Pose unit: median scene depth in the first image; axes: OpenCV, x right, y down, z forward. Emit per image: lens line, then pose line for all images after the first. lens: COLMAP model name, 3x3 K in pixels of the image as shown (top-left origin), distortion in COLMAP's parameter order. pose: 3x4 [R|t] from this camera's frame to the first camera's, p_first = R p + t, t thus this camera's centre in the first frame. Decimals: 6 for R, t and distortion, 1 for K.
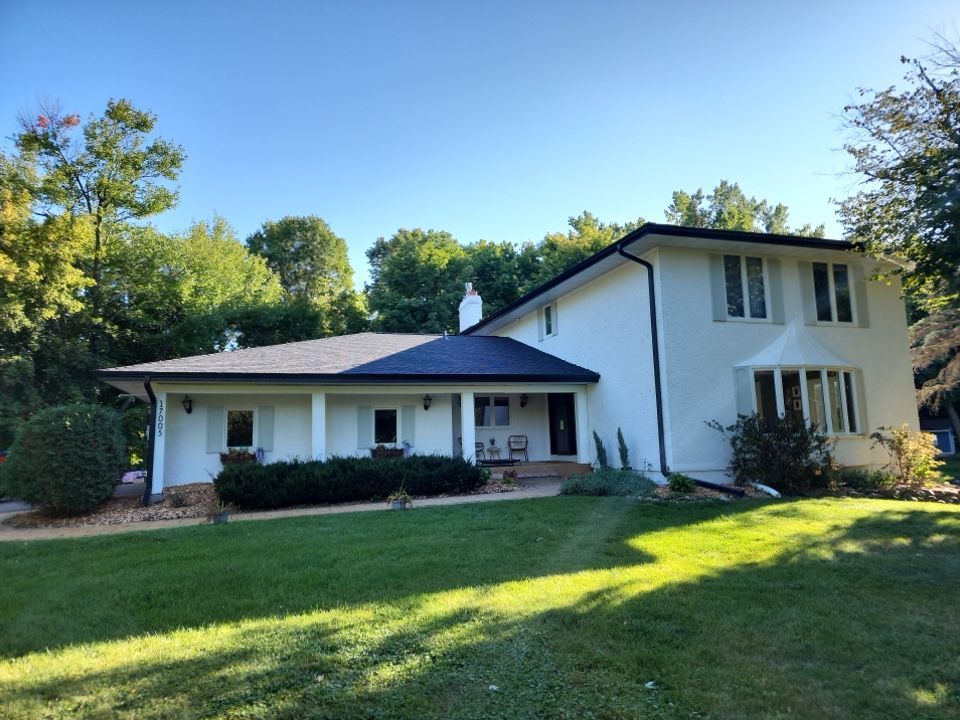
lens RADIAL K [[678.5, 0, 478.4], [0, 678.5, 358.1], [0, 0, 1]] dist [0.078643, 0.001655]
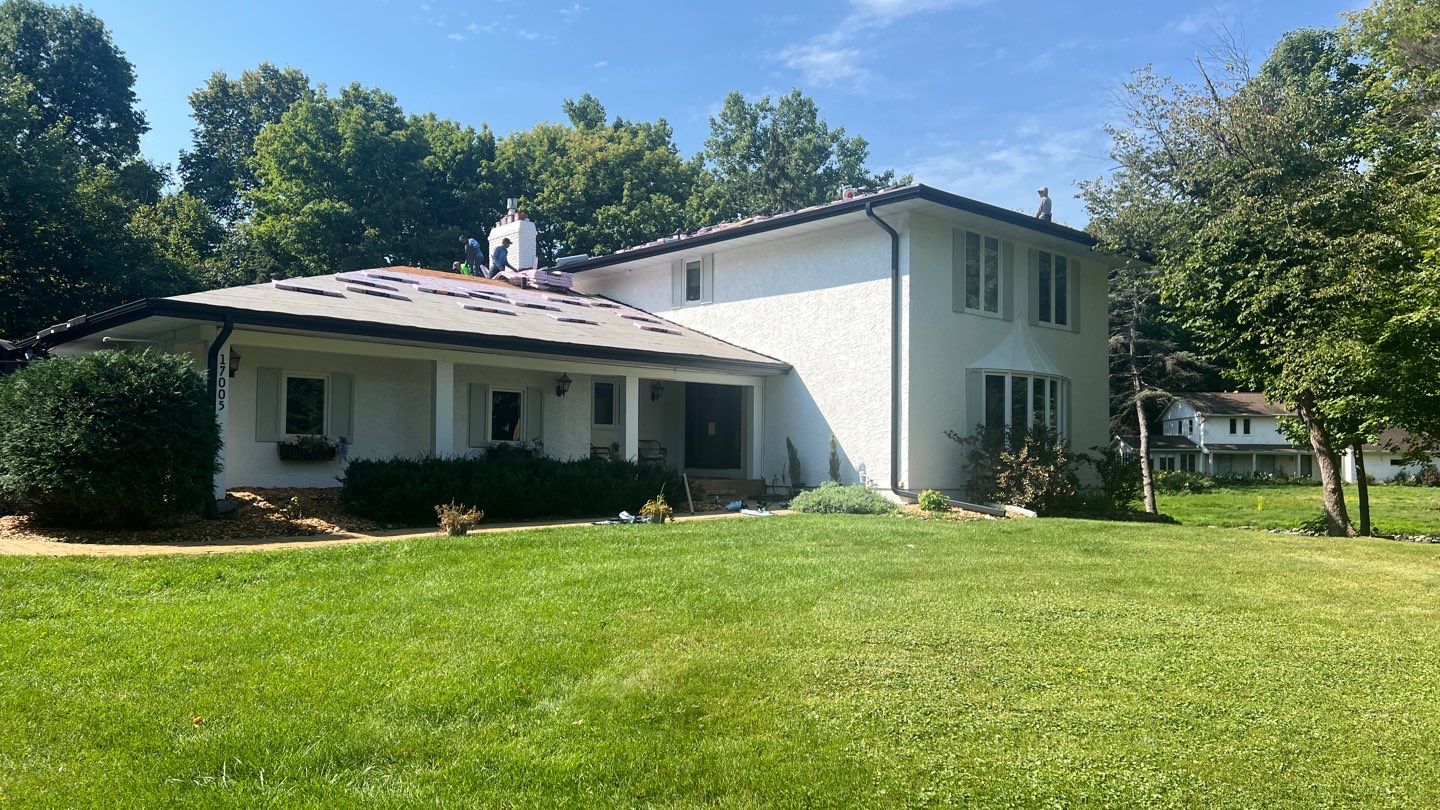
lens RADIAL K [[1137.6, 0, 727.1], [0, 1137.6, 412.4], [0, 0, 1]] dist [0.051803, -0.012138]
pose [[0.908098, 0.058600, 0.414638, -0.411735], [-0.091706, 0.993954, 0.060371, 0.007821], [-0.408593, -0.092848, 0.907982, -0.129819]]
